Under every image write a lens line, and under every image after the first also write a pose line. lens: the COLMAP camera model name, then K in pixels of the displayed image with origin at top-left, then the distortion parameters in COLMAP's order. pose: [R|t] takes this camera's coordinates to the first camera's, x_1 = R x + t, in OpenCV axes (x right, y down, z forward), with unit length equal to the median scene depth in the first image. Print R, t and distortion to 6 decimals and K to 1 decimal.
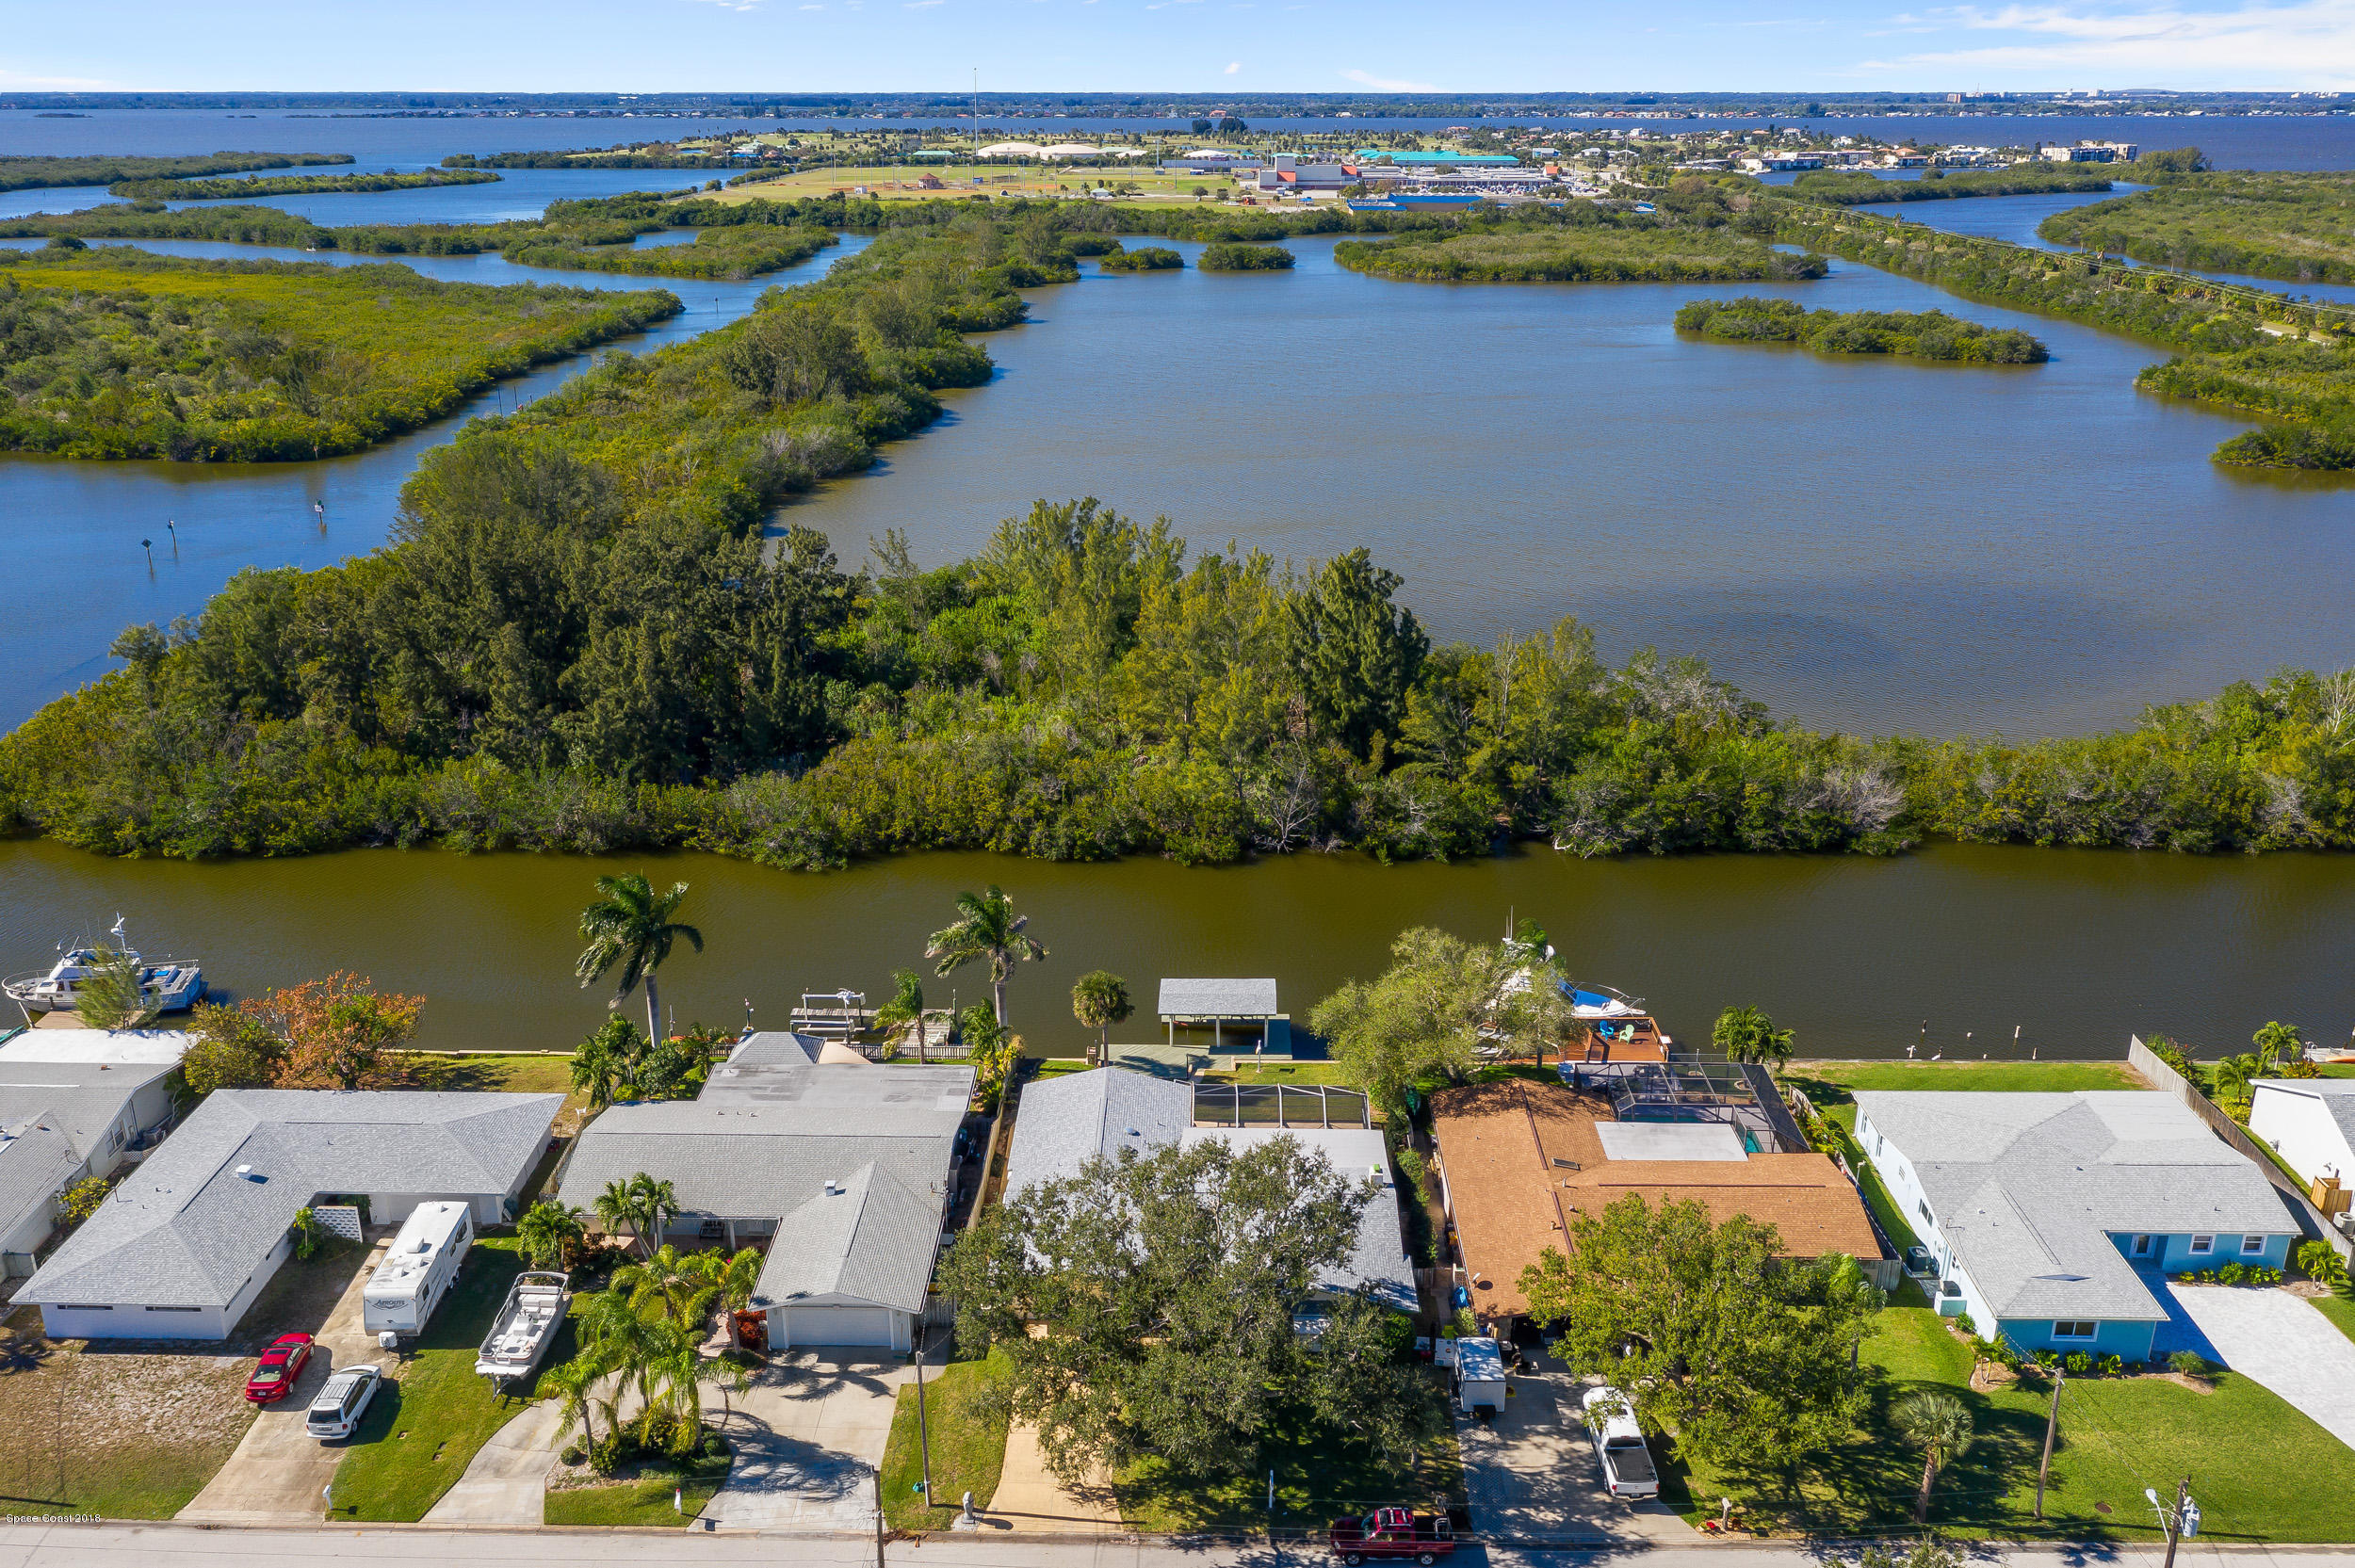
lens RADIAL K [[1937.7, 0, 1177.5], [0, 1937.7, 784.0], [0, 0, 1]] dist [0.001034, -0.003757]
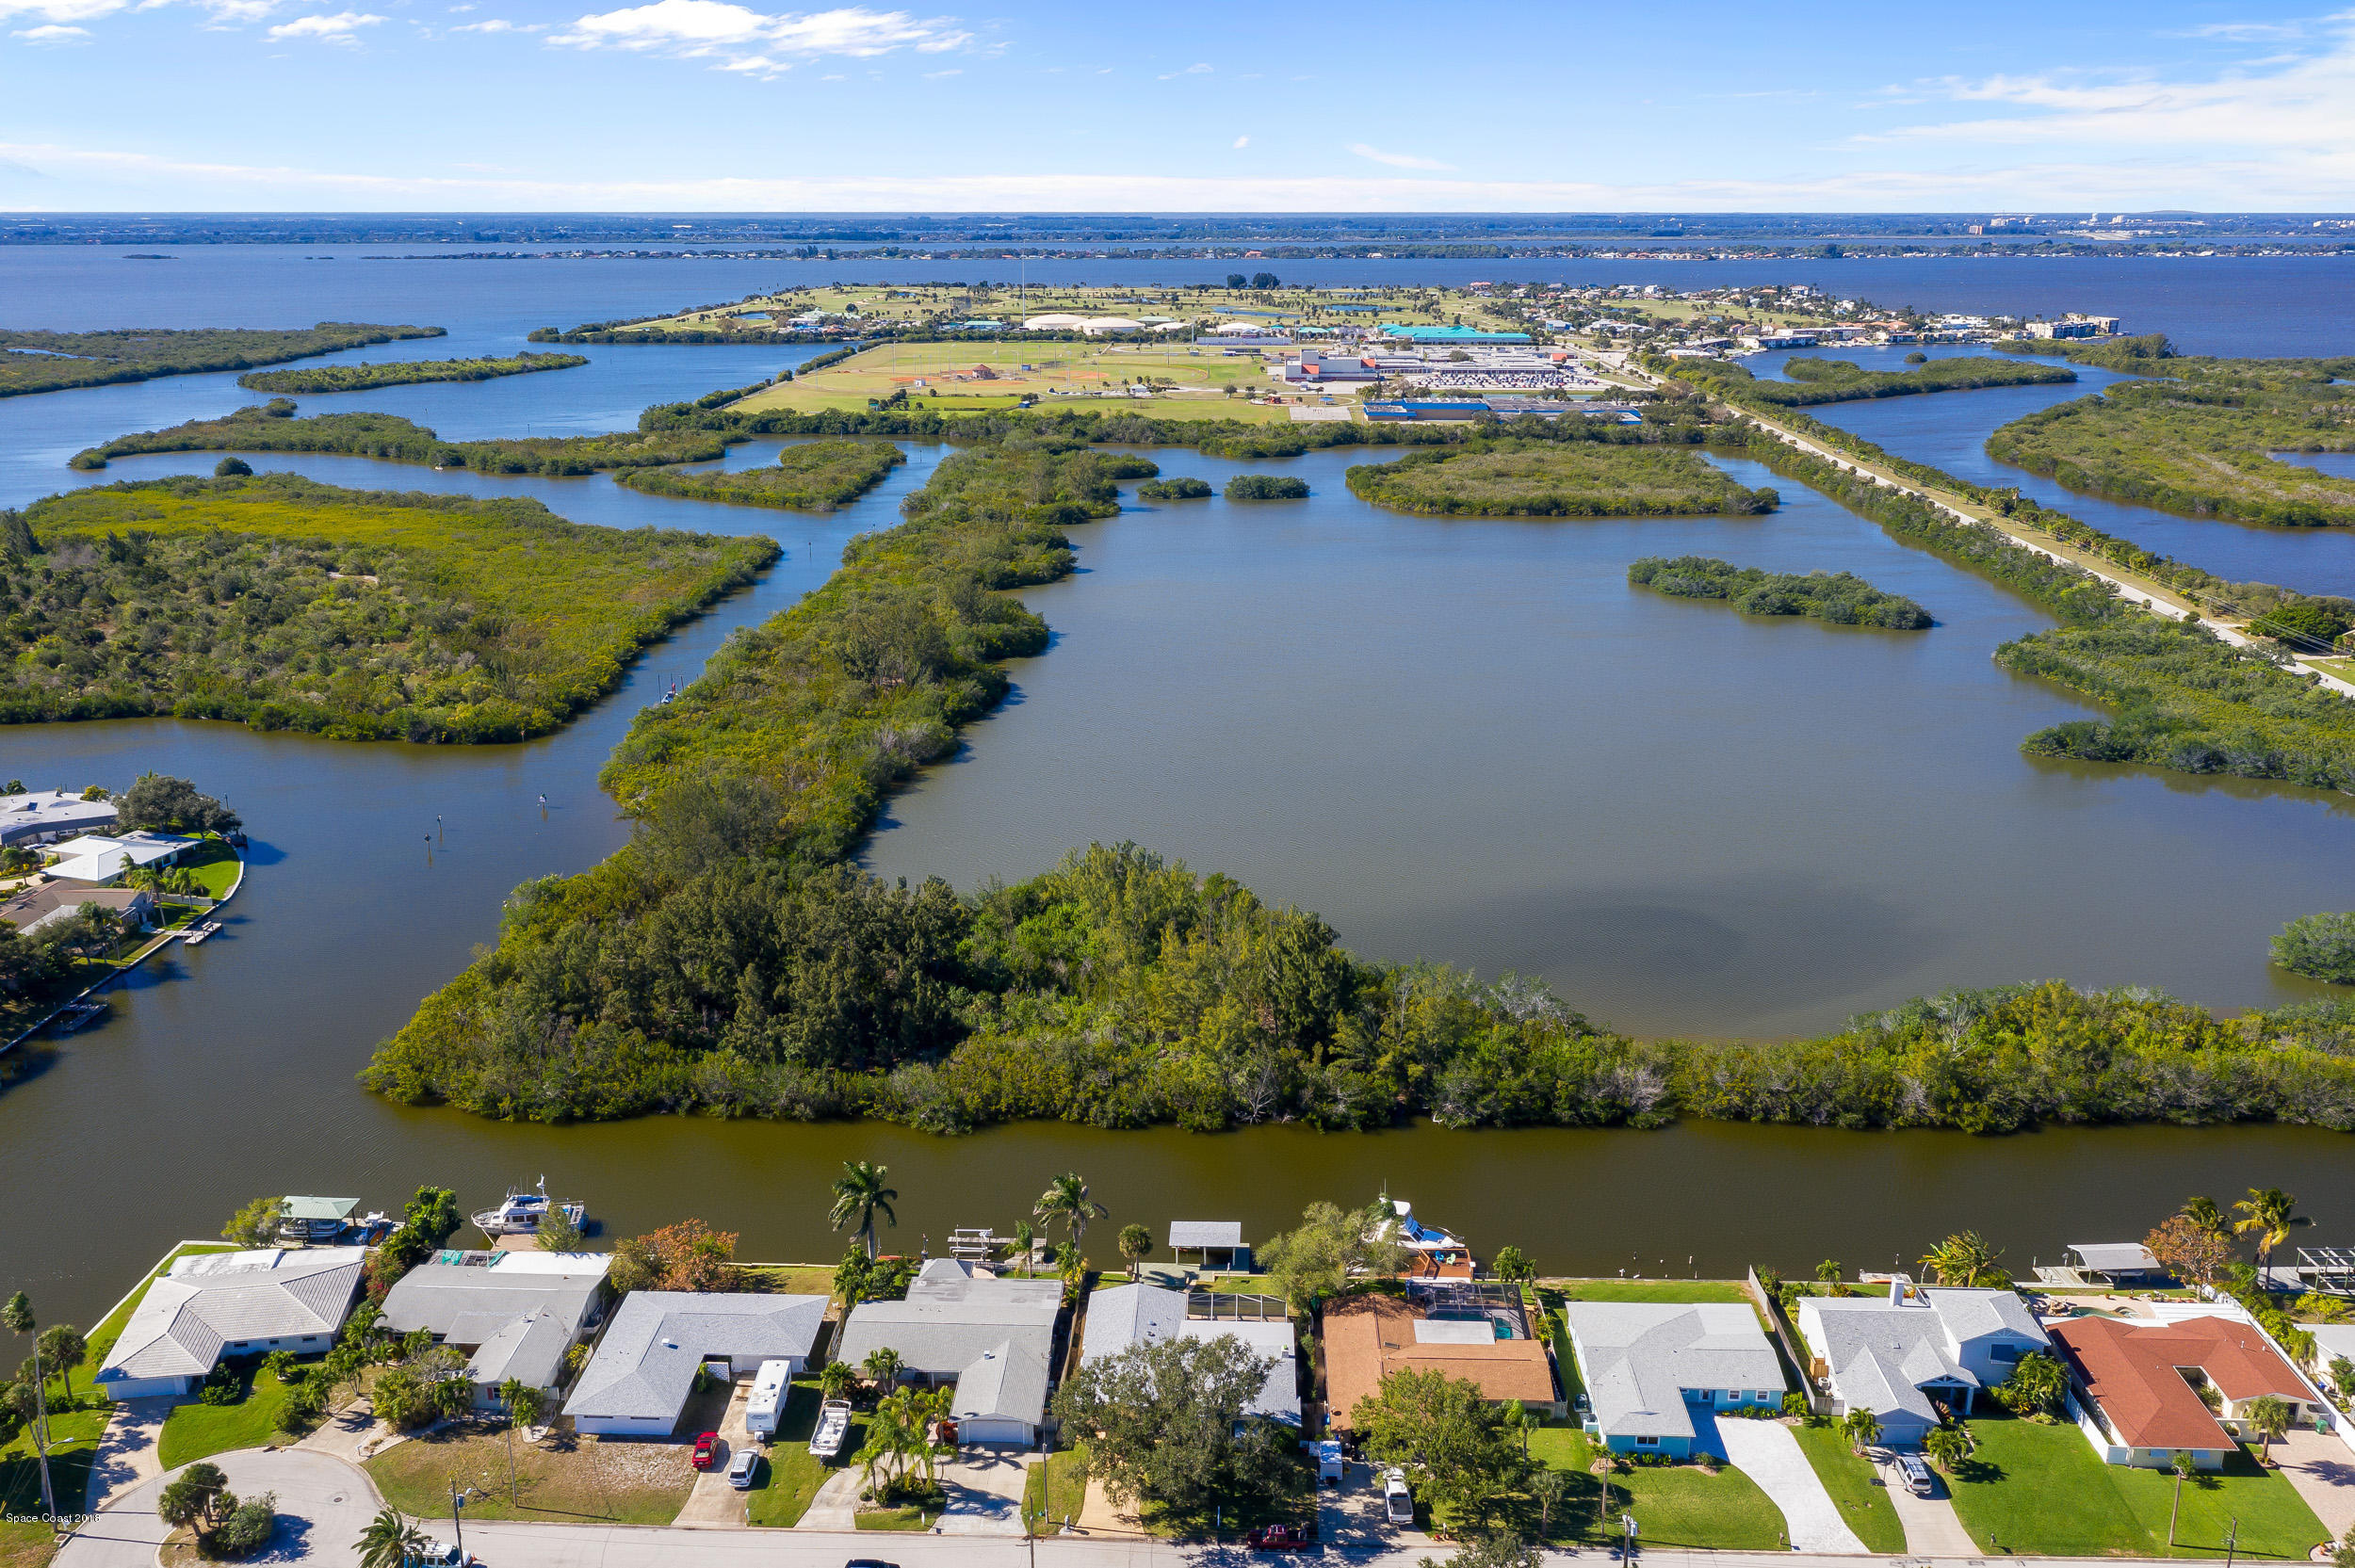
lens RADIAL K [[1937.7, 0, 1177.5], [0, 1937.7, 784.0], [0, 0, 1]] dist [0.001034, -0.003757]
pose [[0.999821, 0.005464, -0.018141, 0.019909], [-0.006473, 0.998408, -0.056030, -0.144906], [0.017806, 0.056138, 0.998264, -0.541008]]
